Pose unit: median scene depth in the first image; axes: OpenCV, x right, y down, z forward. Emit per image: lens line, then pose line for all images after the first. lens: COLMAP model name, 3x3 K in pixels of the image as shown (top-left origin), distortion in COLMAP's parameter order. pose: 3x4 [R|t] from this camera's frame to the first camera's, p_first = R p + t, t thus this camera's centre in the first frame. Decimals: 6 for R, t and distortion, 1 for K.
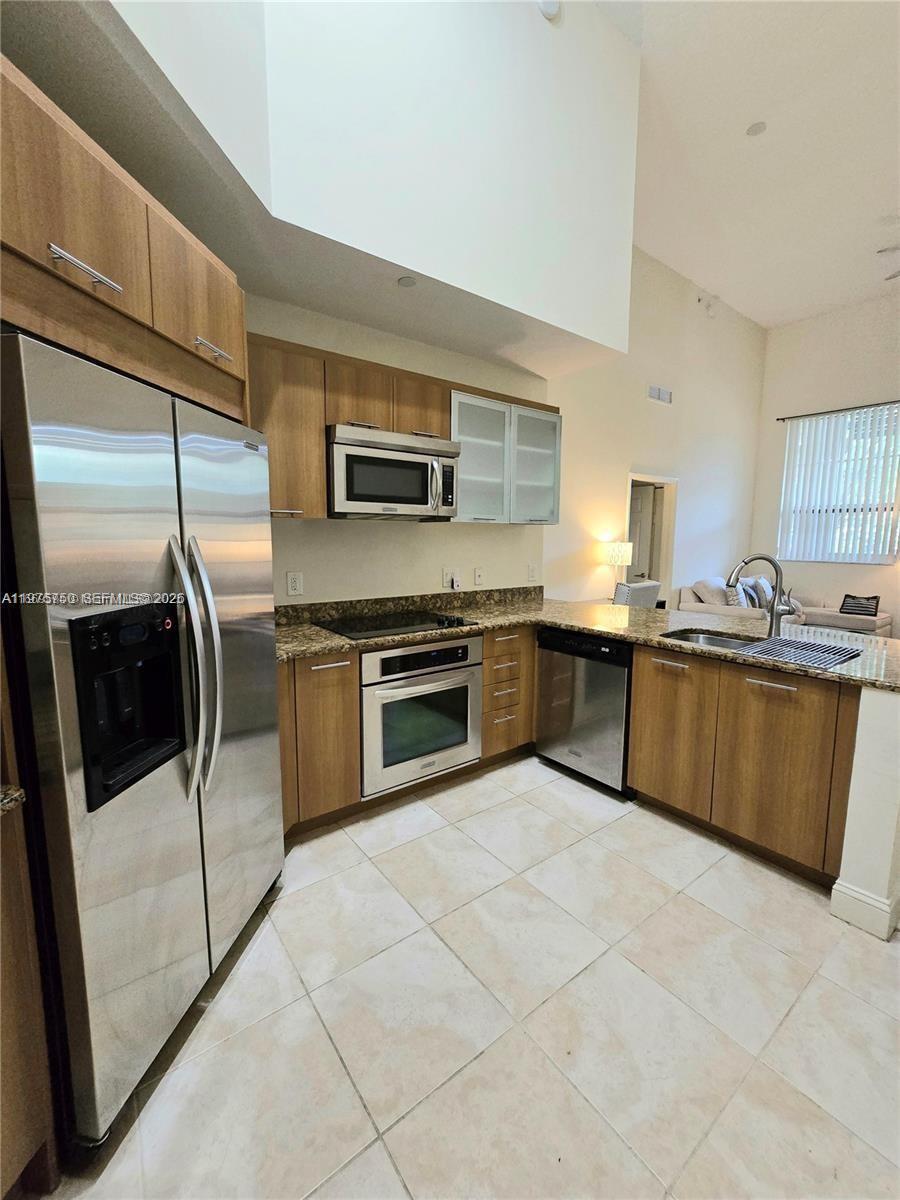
lens RADIAL K [[494.7, 0, 450.0], [0, 494.7, 600.0], [0, 0, 1]] dist [-0.001243, 0.000335]
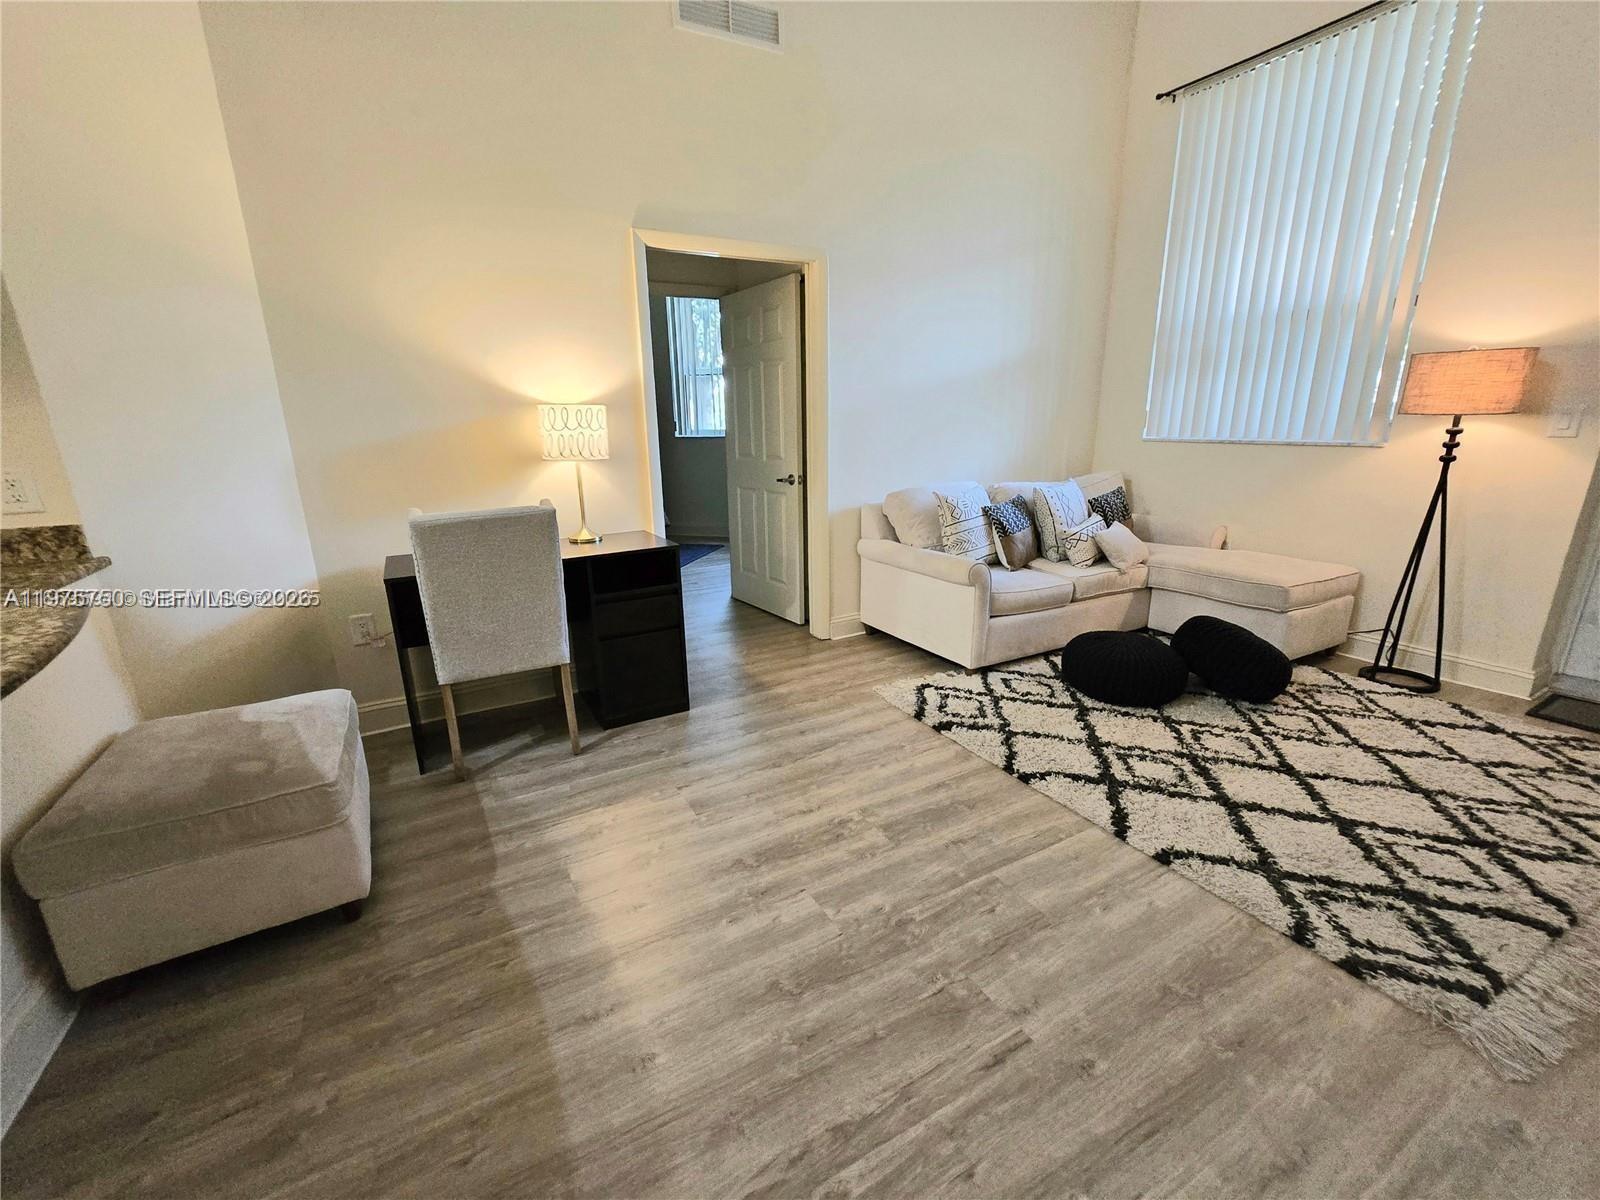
lens RADIAL K [[659.6, 0, 781.5], [0, 659.6, 606.7], [0, 0, 1]] dist [-0.001243, 0.000335]
pose [[0.985969, 0.019975, -0.165728, 0.886980], [0.005435, 0.988447, 0.151469, -0.045639], [0.166839, -0.150244, 0.974470, 0.666617]]
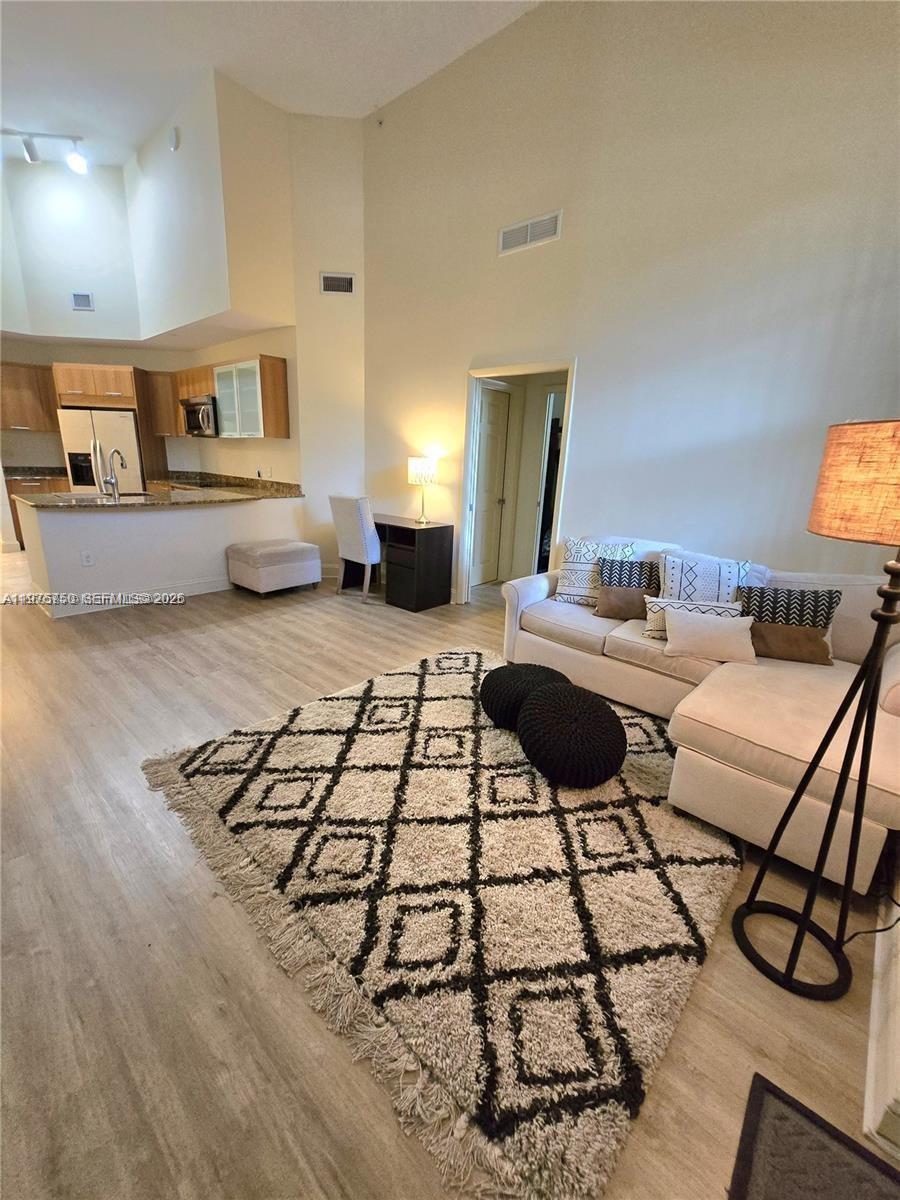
lens RADIAL K [[483.1, 0, 450.0], [0, 483.1, 600.0], [0, 0, 1]] dist [0.000046, 0.000685]
pose [[0.190620, 0.280676, -0.940683, 1.817228], [-0.163566, 0.953940, 0.251487, -0.144930], [0.967941, 0.105925, 0.227749, 1.262692]]
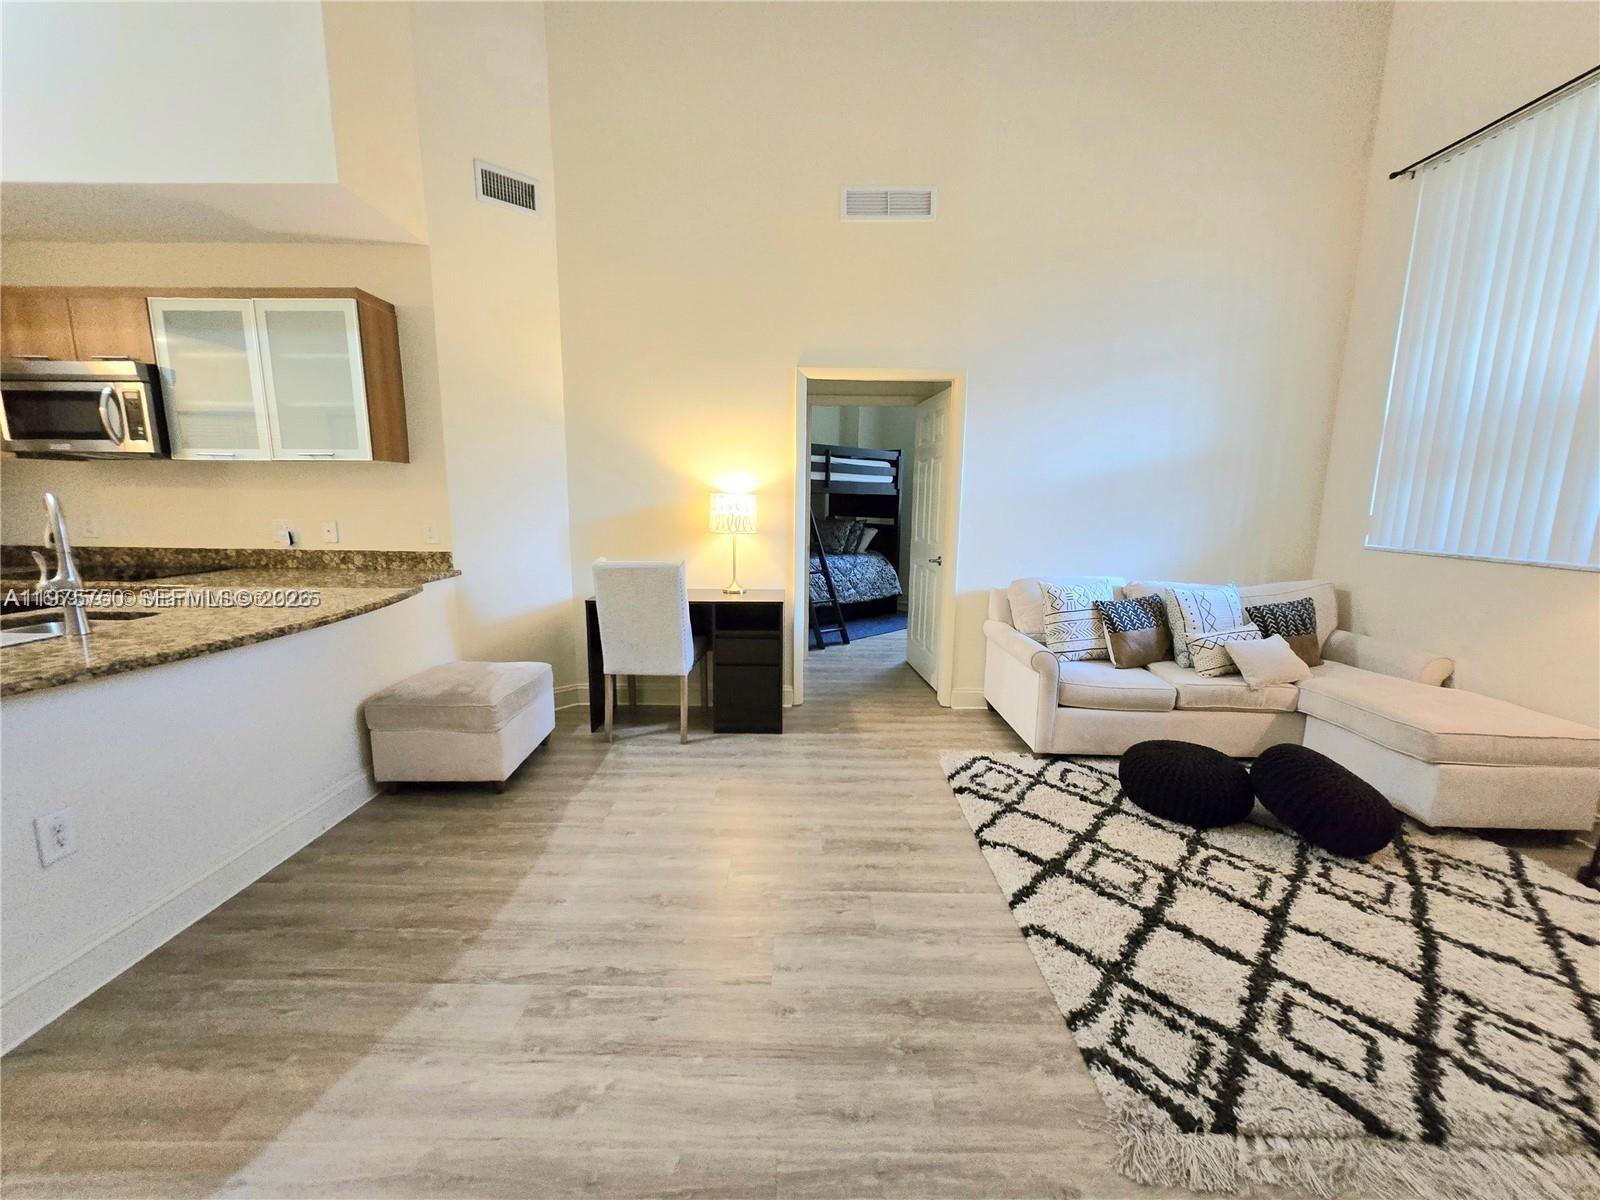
lens RADIAL K [[644.1, 0, 799.7], [0, 644.1, 615.8], [0, 0, 1]] dist [0.000046, 0.000685]
pose [[0.787706, 0.115049, -0.605213, 1.266839], [-0.085006, 0.993308, 0.078186, -0.059075], [0.610158, -0.010141, 0.792214, 0.650611]]
